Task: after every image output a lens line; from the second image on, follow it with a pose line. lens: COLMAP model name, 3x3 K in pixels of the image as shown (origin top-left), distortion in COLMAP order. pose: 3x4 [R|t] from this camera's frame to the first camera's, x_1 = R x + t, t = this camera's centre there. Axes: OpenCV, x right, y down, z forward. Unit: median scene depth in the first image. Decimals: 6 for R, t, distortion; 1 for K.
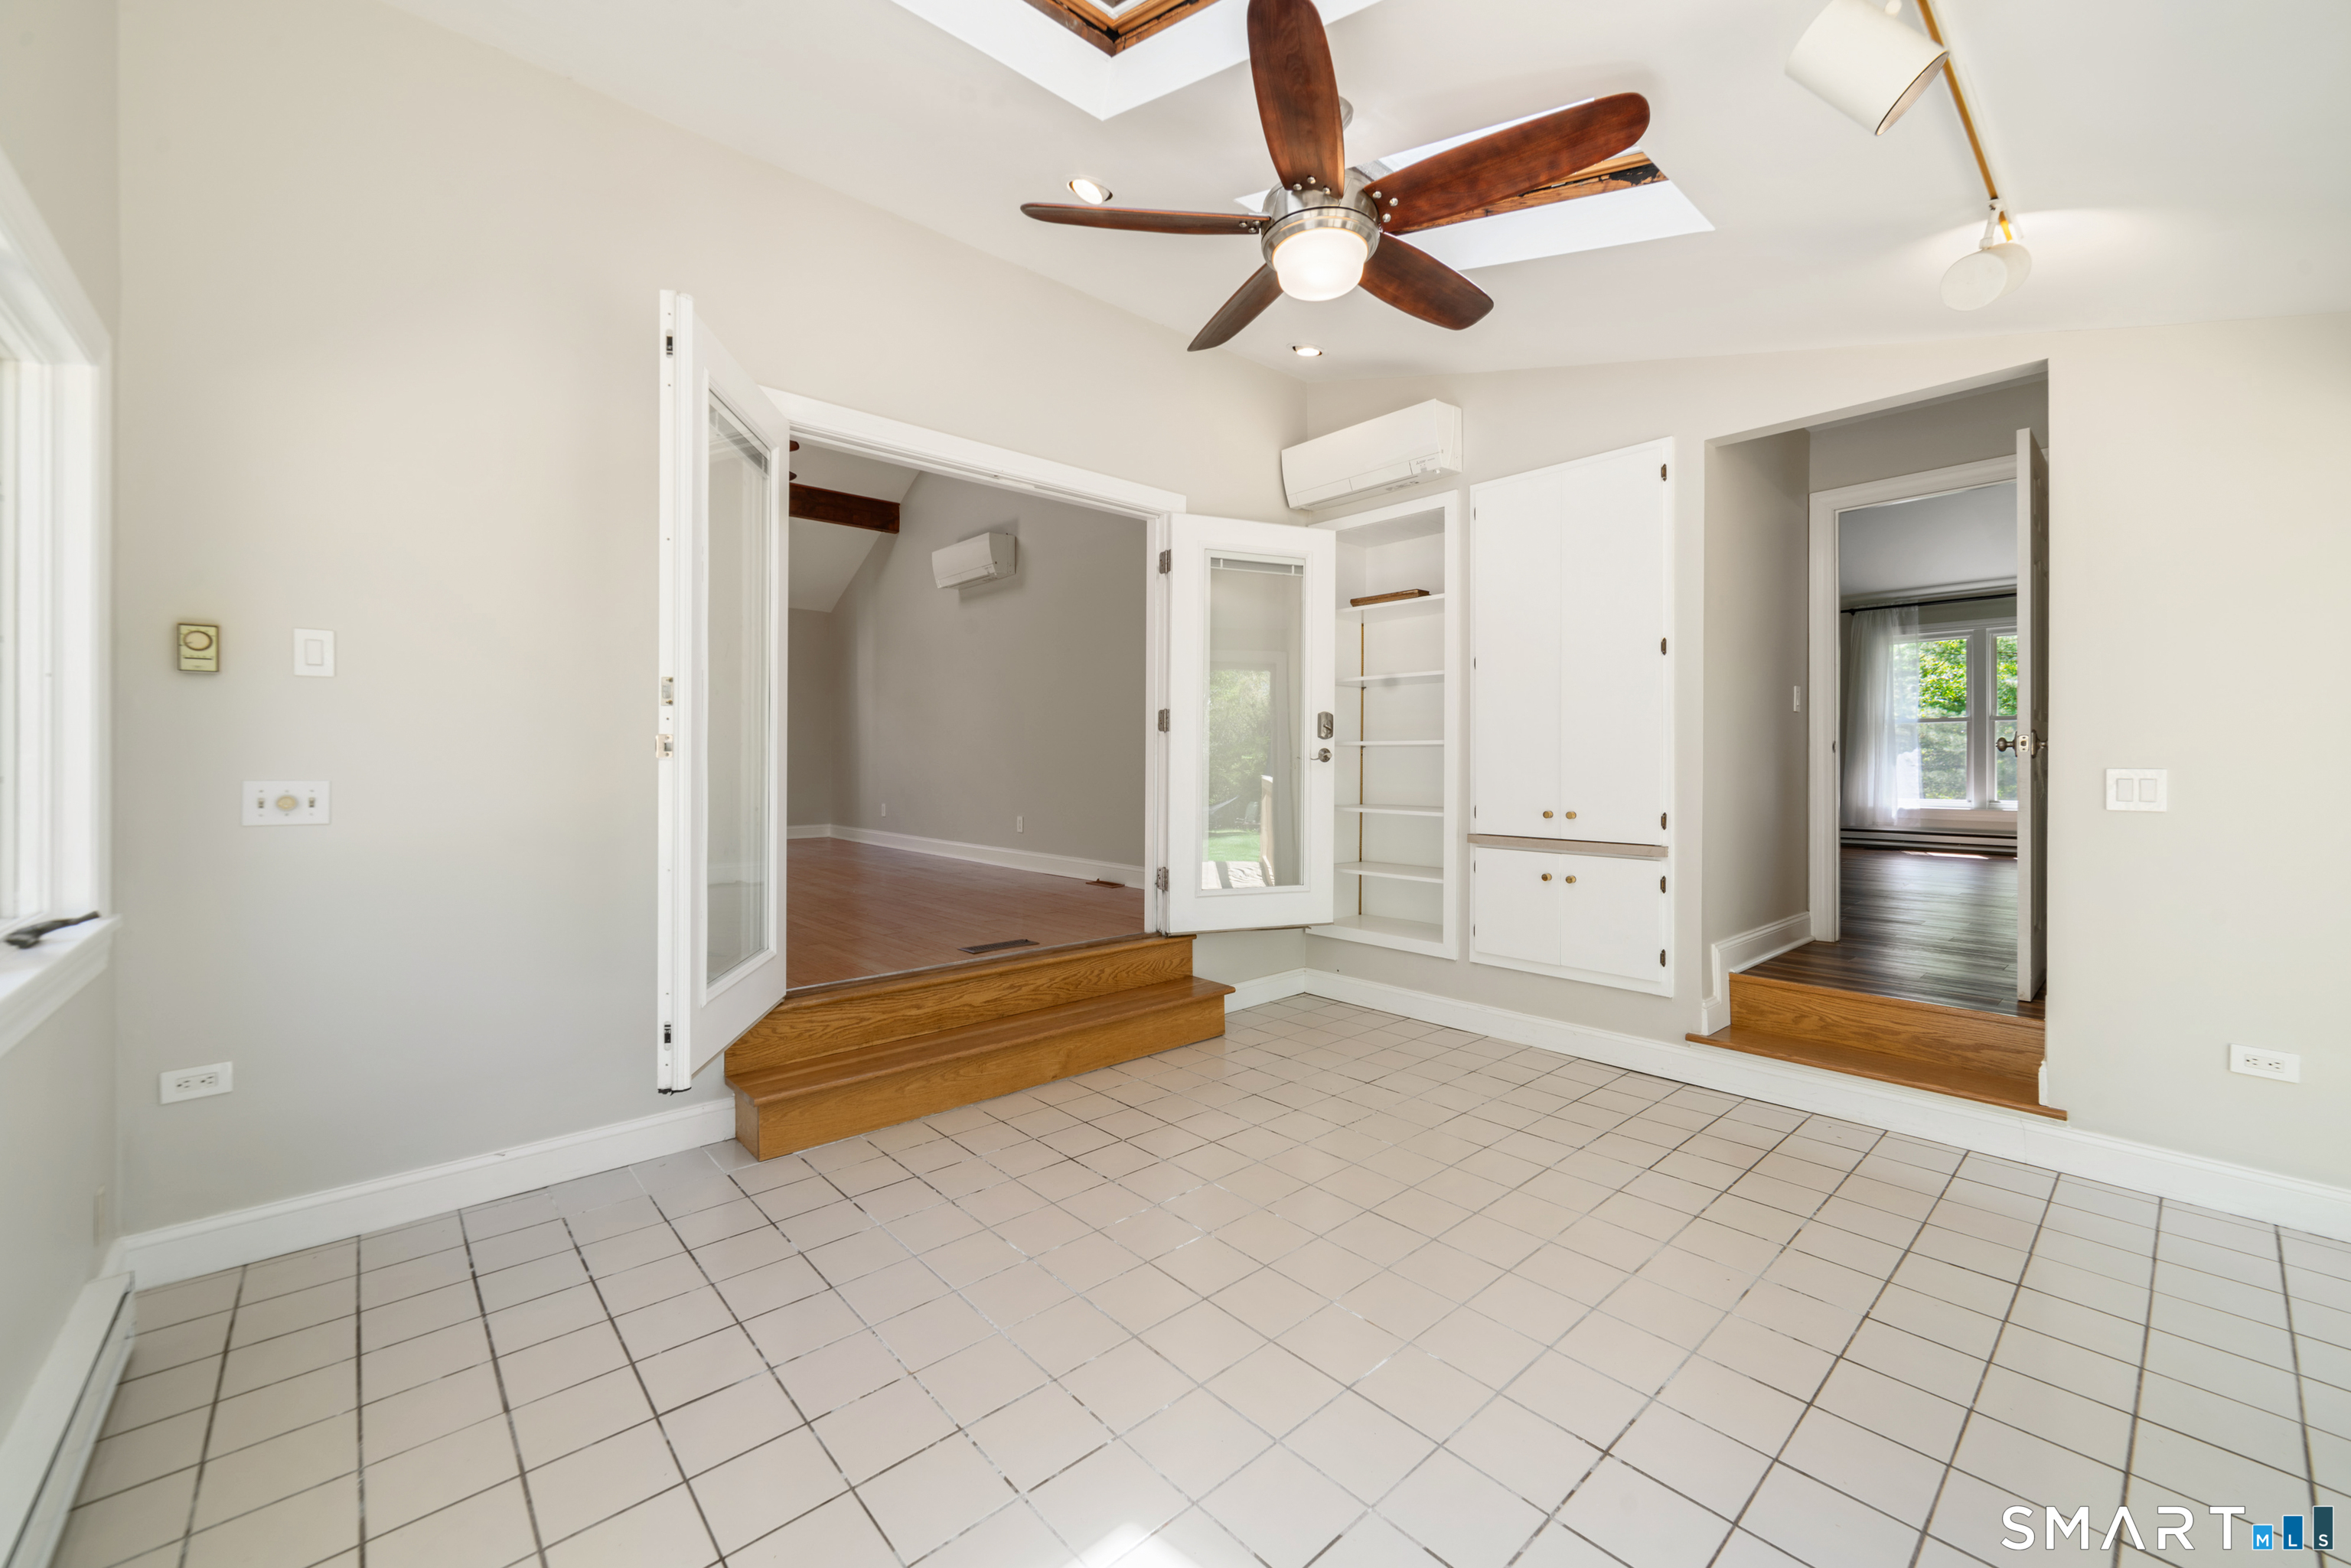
lens RADIAL K [[916.8, 0, 1177.8], [0, 916.8, 753.2], [0, 0, 1]] dist [-0.000196, 0.000014]
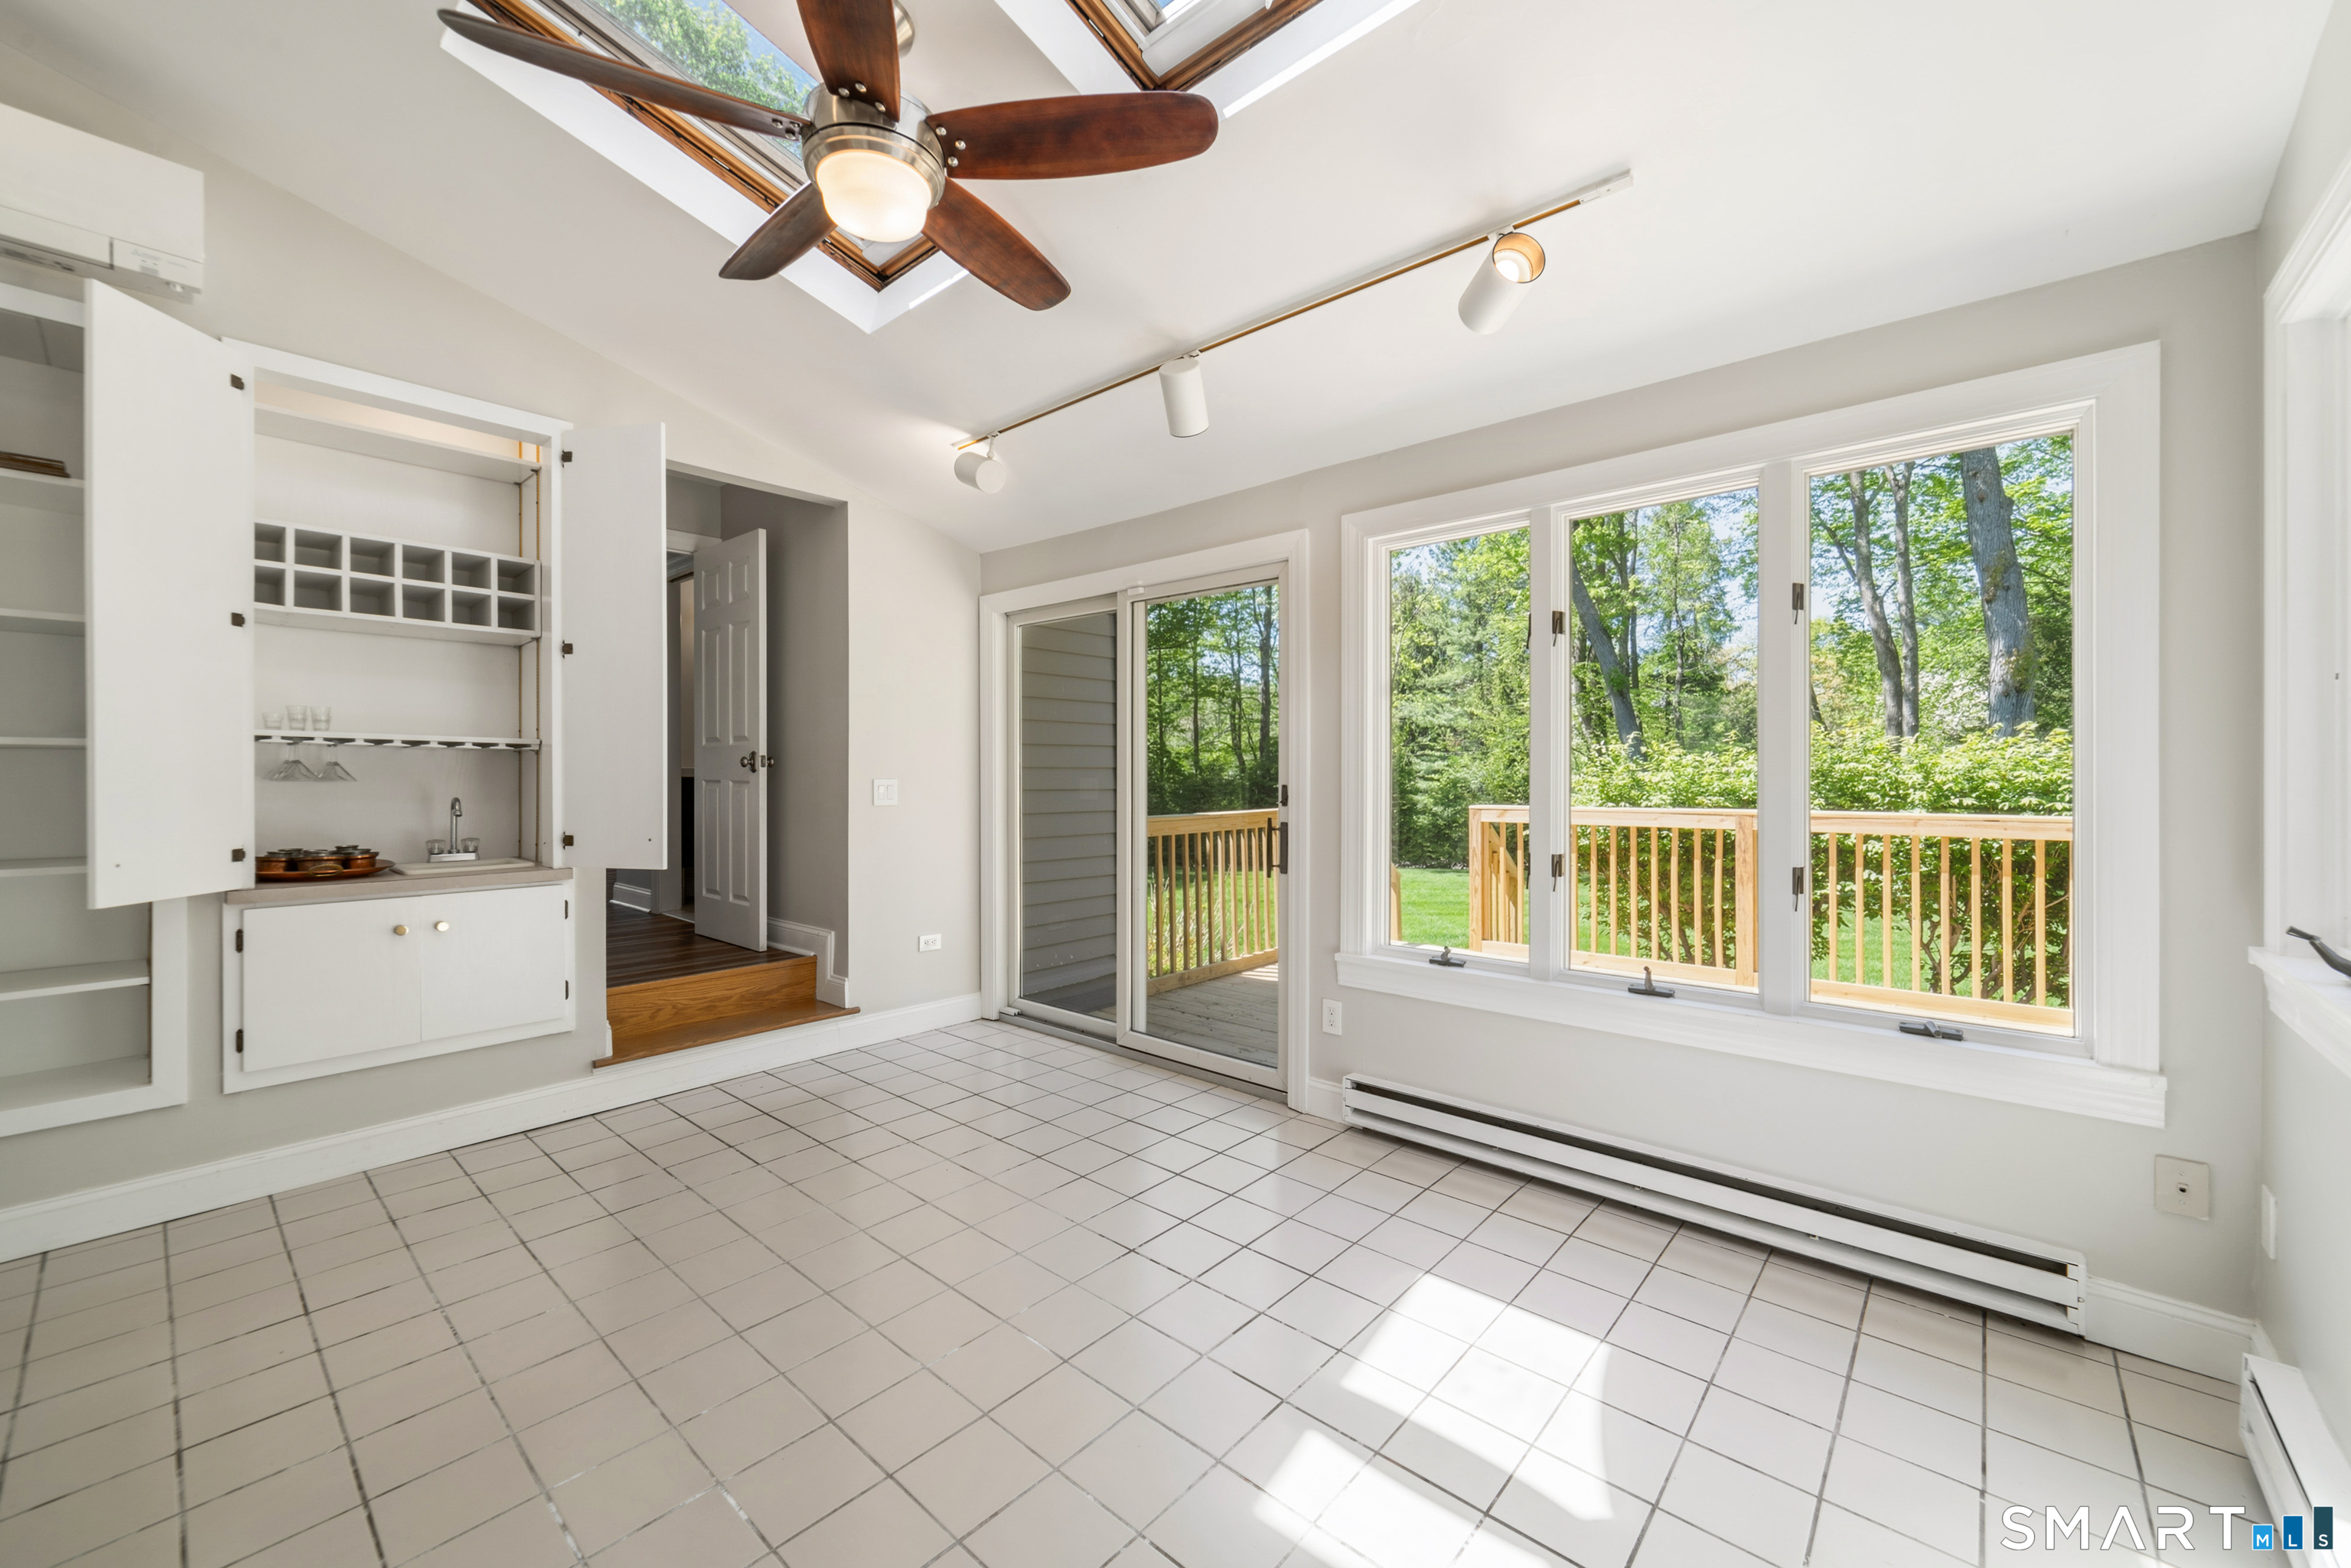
lens RADIAL K [[916.8, 0, 1177.8], [0, 916.8, 753.2], [0, 0, 1]] dist [-0.000196, 0.000014]
pose [[-0.121591, 0.024813, 0.992270, -0.466593], [-0.006357, 0.999648, -0.025776, 0.009017], [-0.992560, -0.009442, -0.121391, 0.523562]]
